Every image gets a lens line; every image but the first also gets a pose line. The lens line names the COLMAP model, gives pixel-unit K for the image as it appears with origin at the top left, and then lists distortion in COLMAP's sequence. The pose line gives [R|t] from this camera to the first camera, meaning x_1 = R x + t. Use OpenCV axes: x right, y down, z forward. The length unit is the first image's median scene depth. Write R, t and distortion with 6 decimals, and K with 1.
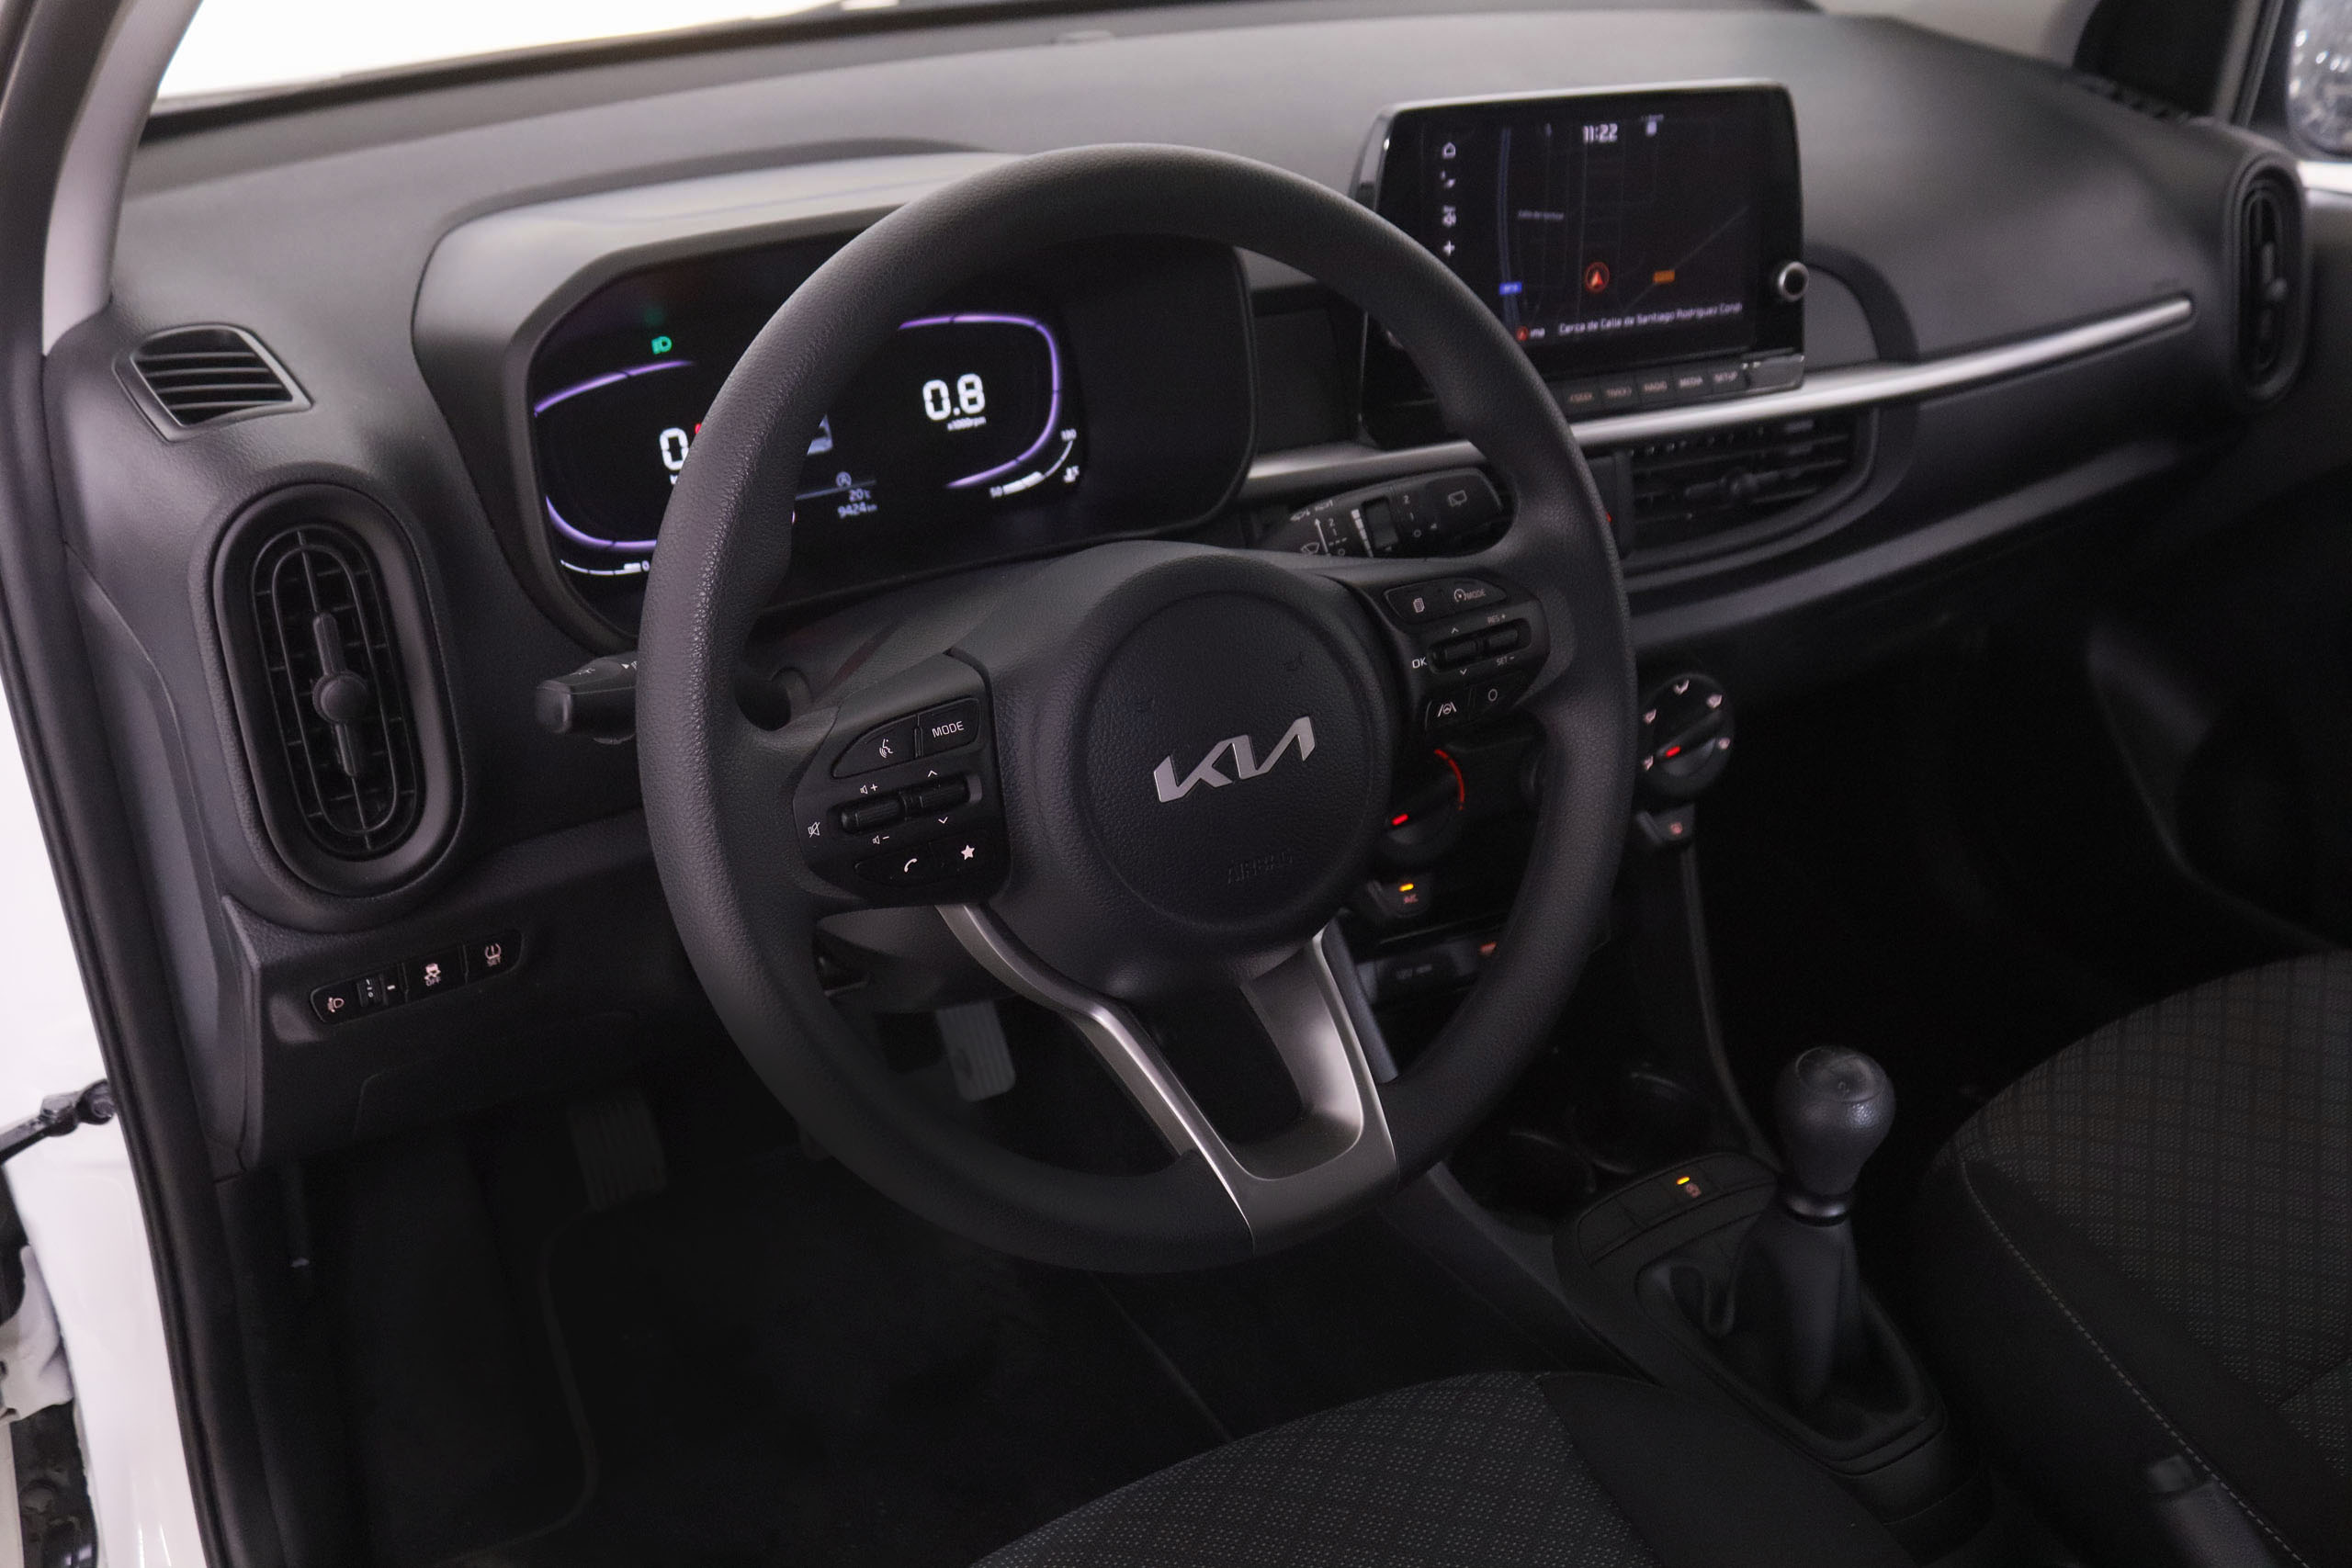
lens RADIAL K [[2170.1, 0, 1176.0], [0, 2170.1, 784.0], [0, 0, 1]] dist [-0.166509, 0.167621]
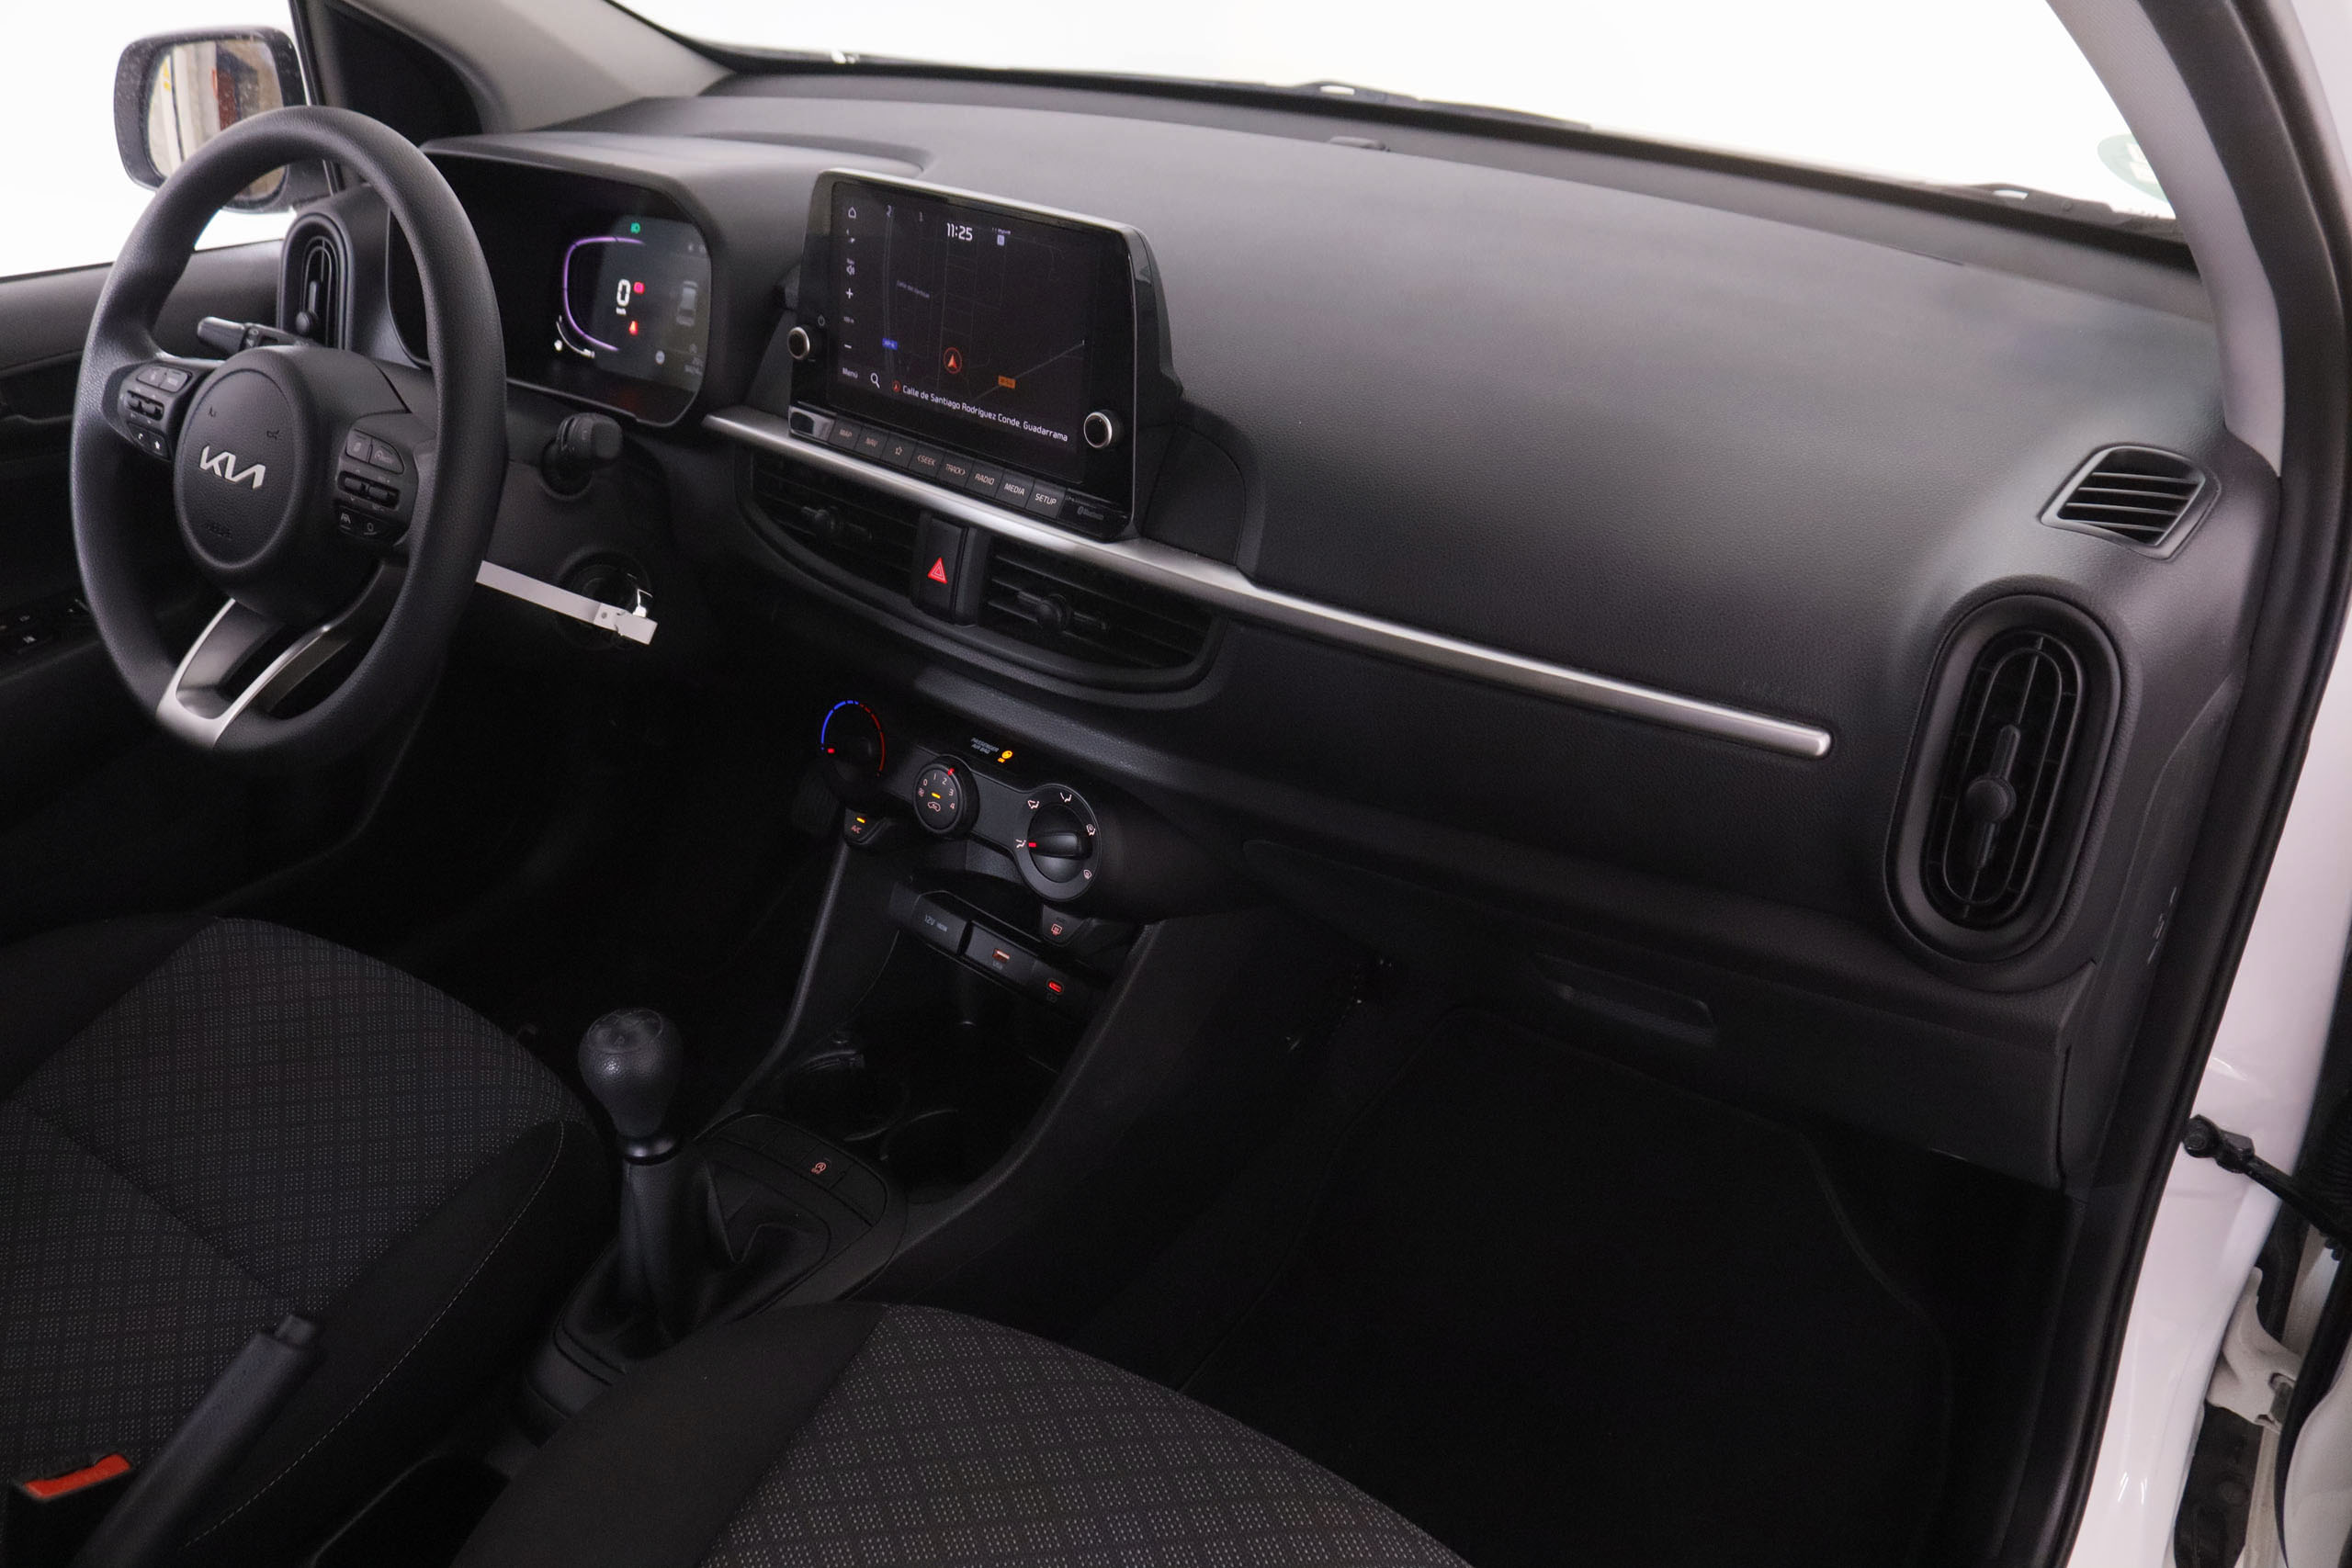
lens RADIAL K [[1907.5, 0, 1170.2], [0, 1907.5, 766.2], [0, 0, 1]] dist [-0.183150, 0.166844]
pose [[0.409372, 0.433836, -0.802622, 1.100181], [-0.444864, 0.862966, 0.239553, -0.334617], [0.796562, 0.258992, 0.546272, 0.602107]]
